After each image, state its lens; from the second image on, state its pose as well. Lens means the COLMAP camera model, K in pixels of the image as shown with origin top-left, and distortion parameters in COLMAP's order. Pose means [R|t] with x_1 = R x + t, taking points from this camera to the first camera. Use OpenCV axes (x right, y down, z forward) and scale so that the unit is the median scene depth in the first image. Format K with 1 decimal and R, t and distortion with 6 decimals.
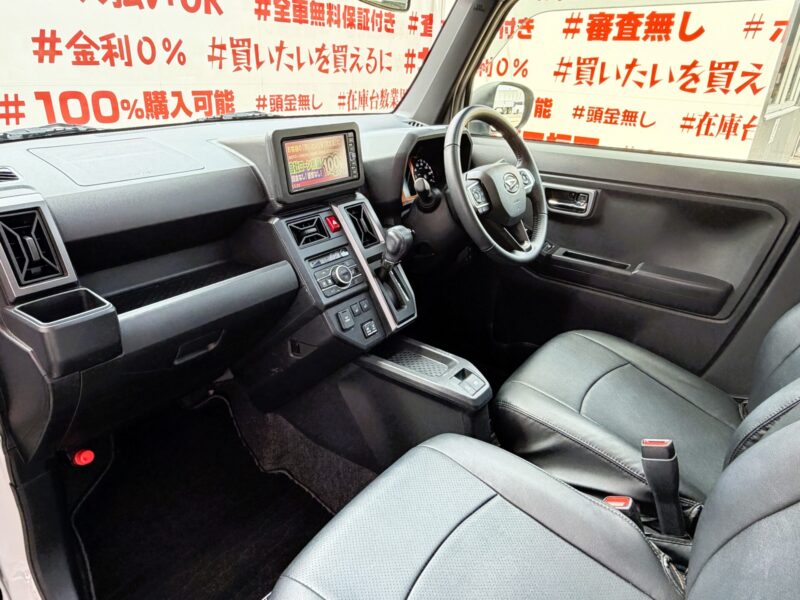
lens RADIAL K [[519.7, 0, 374.8], [0, 519.7, 298.2], [0, 0, 1]] dist [-0.024164, 0.002171]
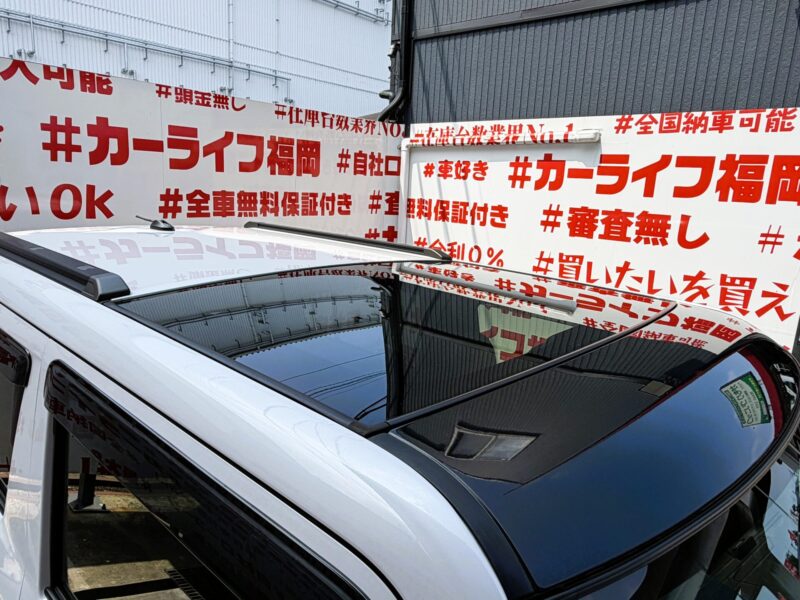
lens RADIAL K [[519.7, 0, 388.6], [0, 519.7, 284.5], [0, 0, 1]] dist [-0.024164, 0.002171]
pose [[0.999125, 0.025393, -0.033237, 0.161112], [-0.032048, 0.975378, -0.218198, -0.249079], [0.026878, 0.219073, 0.975338, 0.201133]]
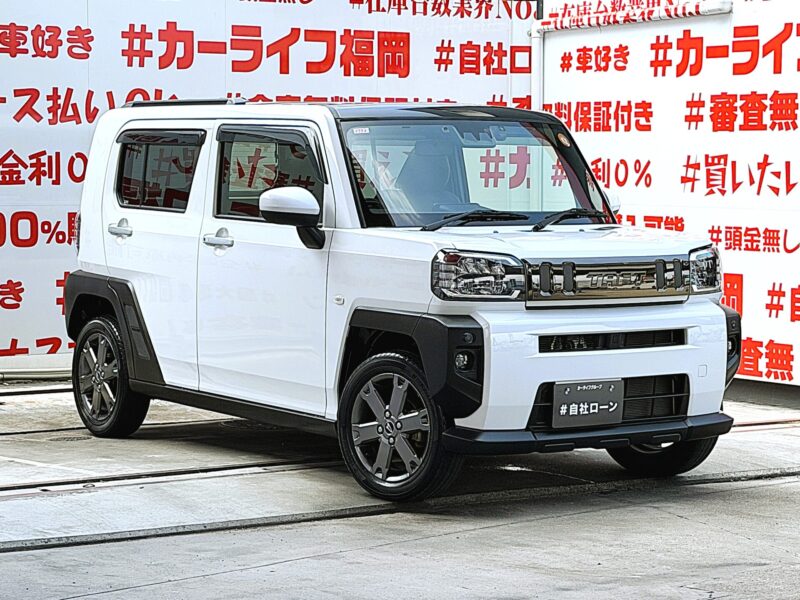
lens RADIAL K [[2323.0, 0, 396.0], [0, 2323.0, 299.9], [0, 0, 1]] dist [-0.137370, 0.000000]
pose [[0.955212, -0.010960, -0.295718, 0.968344], [-0.096427, 0.933244, -0.346061, 0.812502], [0.279770, 0.359077, 0.890389, -1.779192]]
